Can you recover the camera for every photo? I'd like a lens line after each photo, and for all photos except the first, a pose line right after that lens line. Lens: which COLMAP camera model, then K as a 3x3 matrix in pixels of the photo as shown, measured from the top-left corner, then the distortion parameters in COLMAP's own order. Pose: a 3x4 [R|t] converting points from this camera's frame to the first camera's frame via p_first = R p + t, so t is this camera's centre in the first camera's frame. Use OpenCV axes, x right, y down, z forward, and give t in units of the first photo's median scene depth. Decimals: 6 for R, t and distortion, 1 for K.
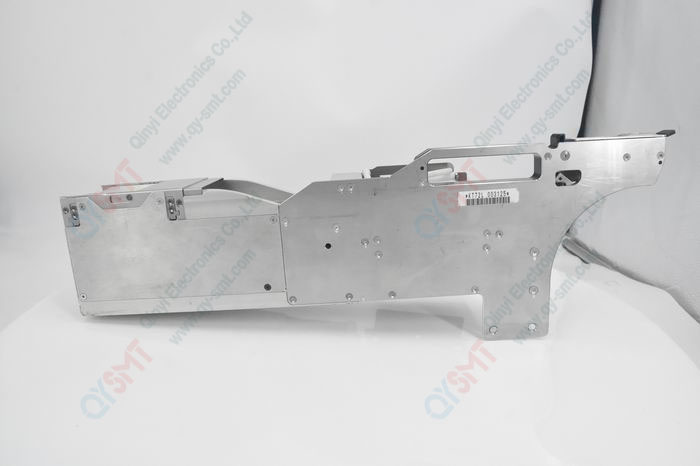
lens RADIAL K [[495.3, 0, 350.0], [0, 495.3, 233.0], [0, 0, 1]] dist [-0.091438, 0.004861]
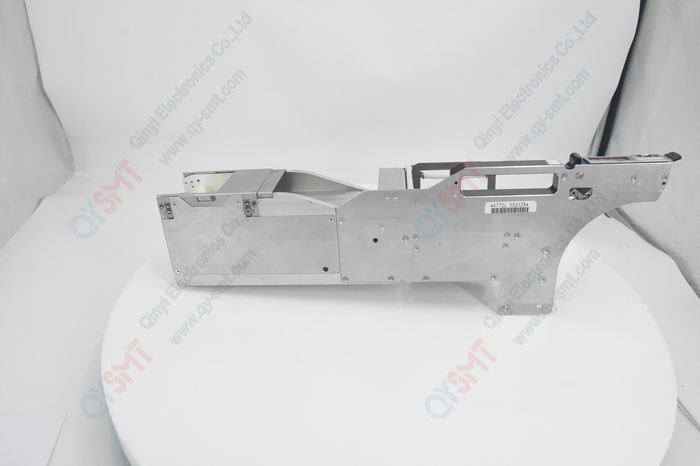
lens RADIAL K [[495.3, 0, 350.0], [0, 495.3, 233.0], [0, 0, 1]] dist [-0.091438, 0.004861]
pose [[0.997225, 0.029132, -0.068507, -0.023205], [-0.013007, 0.974278, 0.224974, -0.269738], [0.073298, -0.223459, 0.971953, -0.196823]]
